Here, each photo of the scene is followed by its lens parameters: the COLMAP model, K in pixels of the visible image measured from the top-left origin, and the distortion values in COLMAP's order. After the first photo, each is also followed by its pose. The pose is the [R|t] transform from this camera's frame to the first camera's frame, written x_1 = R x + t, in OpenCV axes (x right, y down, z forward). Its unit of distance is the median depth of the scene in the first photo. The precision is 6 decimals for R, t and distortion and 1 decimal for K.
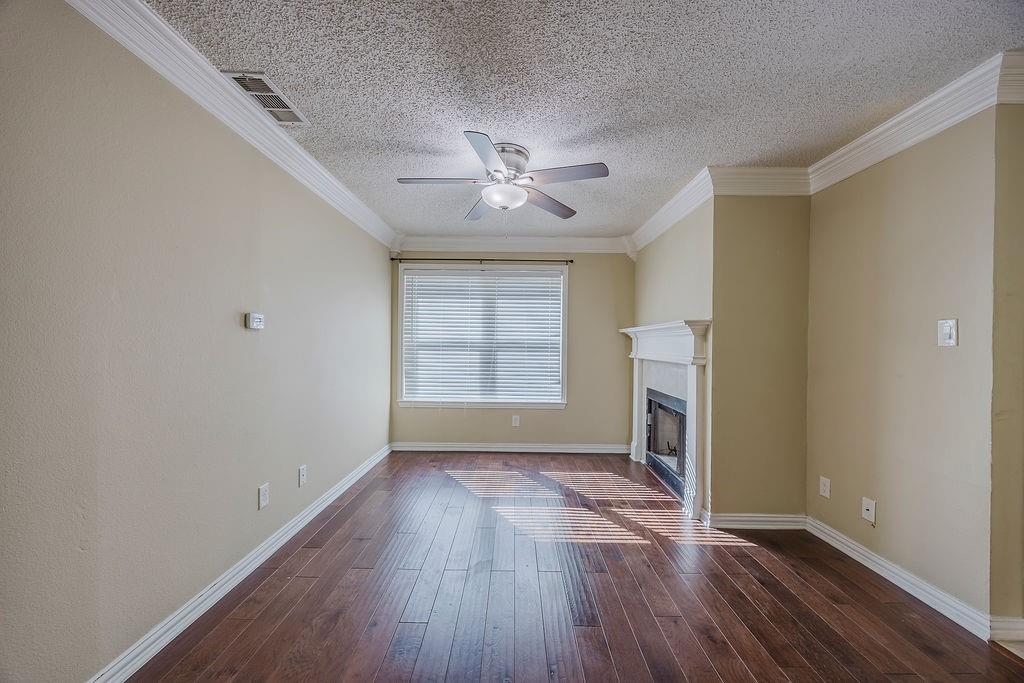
lens RADIAL K [[388.6, 0, 512.1], [0, 388.6, 343.6], [0, 0, 1]] dist [-0.001037, -0.000666]
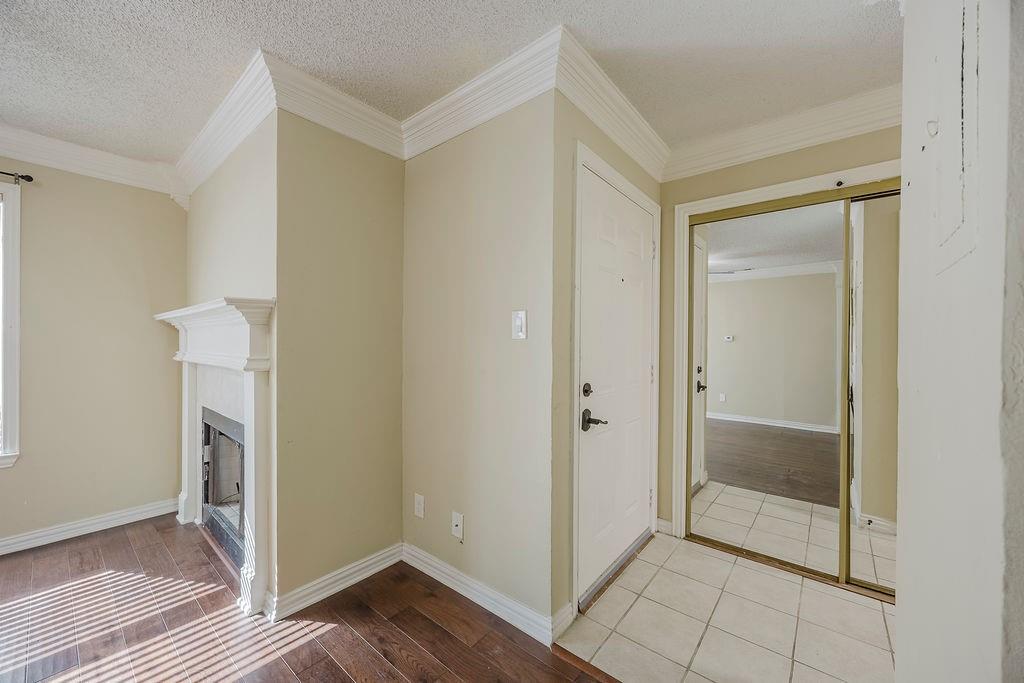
lens RADIAL K [[388.6, 0, 514.8], [0, 388.6, 344.8], [0, 0, 1]] dist [-0.001037, -0.000666]
pose [[0.631651, -0.010607, 0.775180, 0.183851], [0.001848, 0.999924, 0.012177, 0.003888], [-0.775250, -0.006259, 0.631623, 0.196750]]
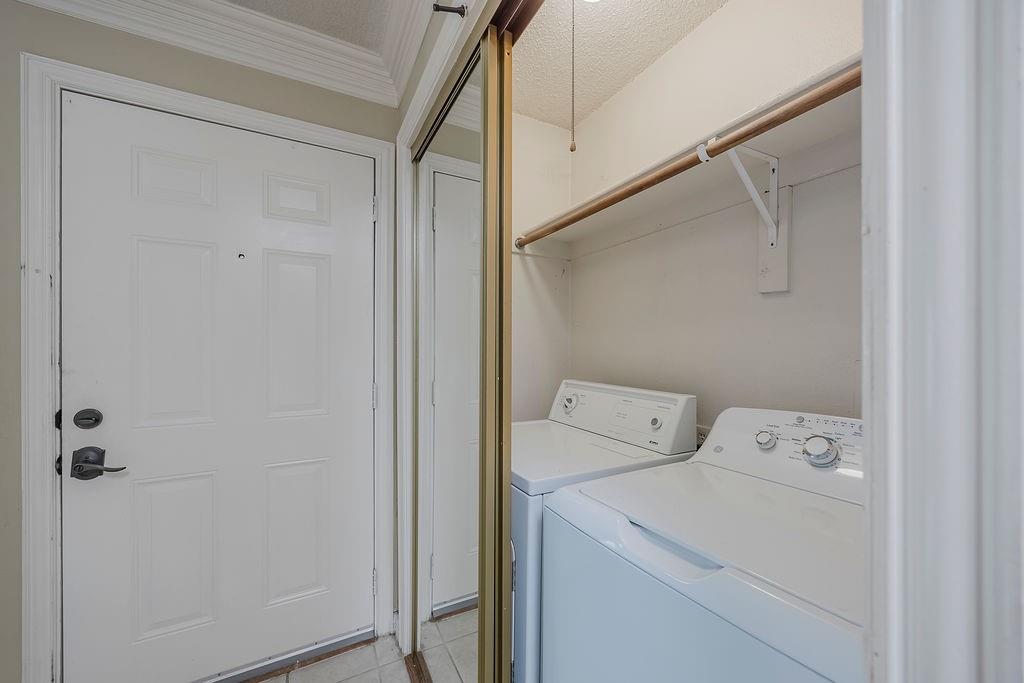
lens RADIAL K [[388.6, 0, 531.1], [0, 388.6, 345.3], [0, 0, 1]] dist [-0.001037, -0.000666]
pose [[0.867851, -0.009606, 0.496731, 0.762724], [0.011241, 0.999937, -0.000303, 0.008060], [-0.496697, 0.005847, 0.867904, -0.033347]]
